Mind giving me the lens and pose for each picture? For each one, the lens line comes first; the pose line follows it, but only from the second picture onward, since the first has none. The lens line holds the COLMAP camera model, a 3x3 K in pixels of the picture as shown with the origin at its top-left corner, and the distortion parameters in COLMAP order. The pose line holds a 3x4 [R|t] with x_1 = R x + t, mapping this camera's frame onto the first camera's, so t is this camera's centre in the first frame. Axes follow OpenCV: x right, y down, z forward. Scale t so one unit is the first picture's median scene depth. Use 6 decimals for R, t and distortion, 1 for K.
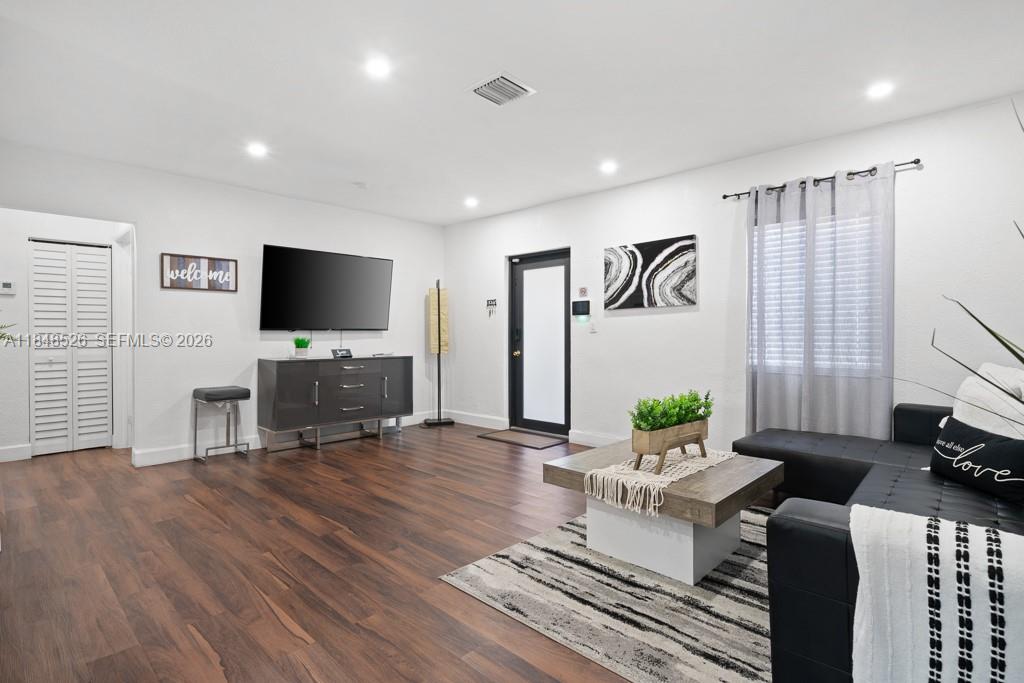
lens RADIAL K [[516.7, 0, 510.9], [0, 516.7, 337.1], [0, 0, 1]] dist [0.004896, -0.000540]
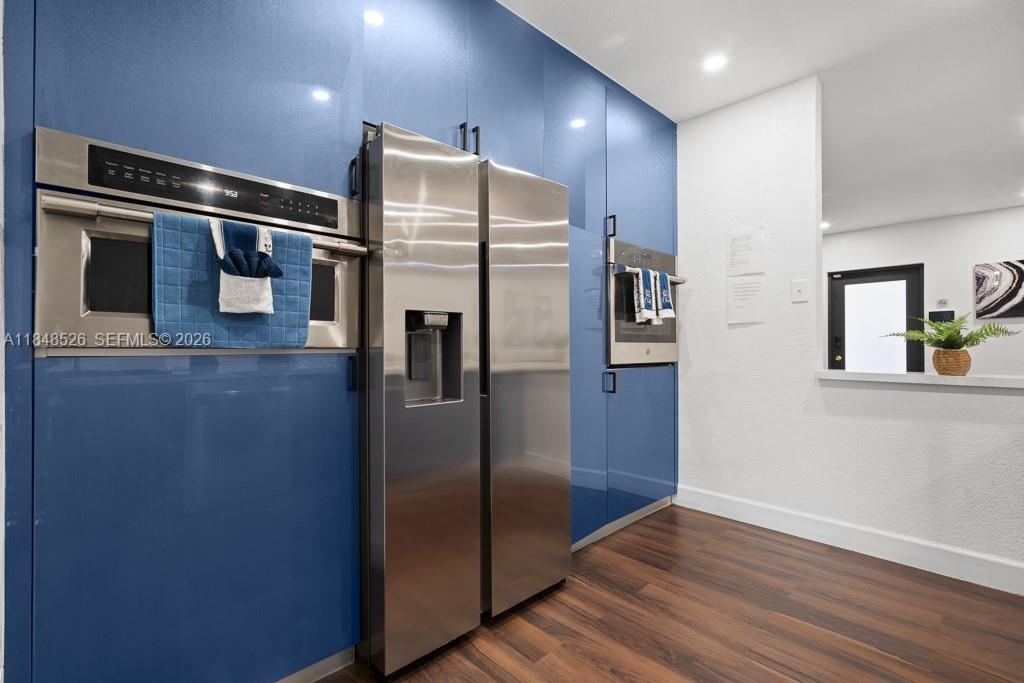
lens RADIAL K [[467.1, 0, 510.8], [0, 467.1, 343.3], [0, 0, 1]] dist [0.002127, 0.000053]
pose [[0.999279, -0.002368, -0.037894, -0.876861], [0.001926, 0.999930, -0.011707, 0.011946], [0.037919, 0.011626, 0.999213, -0.064091]]
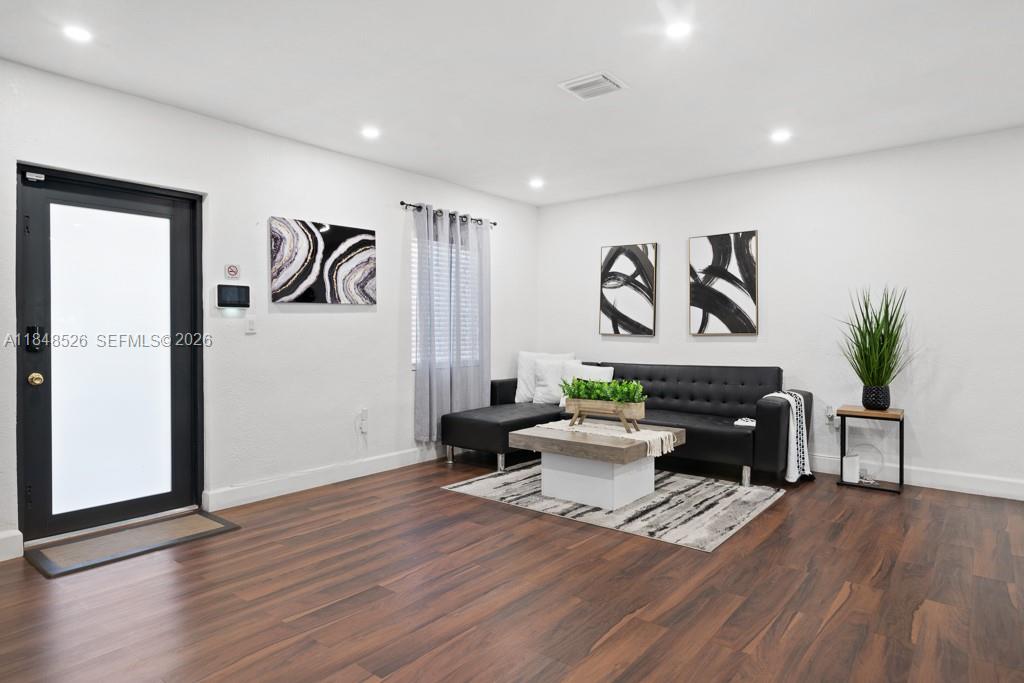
lens RADIAL K [[595.3, 0, 509.8], [0, 595.3, 342.5], [0, 0, 1]] dist [-0.001408, 0.001124]
pose [[-0.099680, -0.014874, 0.994908, -0.738044], [0.008914, 0.999835, 0.015841, -0.008026], [-0.994980, 0.010448, -0.099531, 0.835992]]
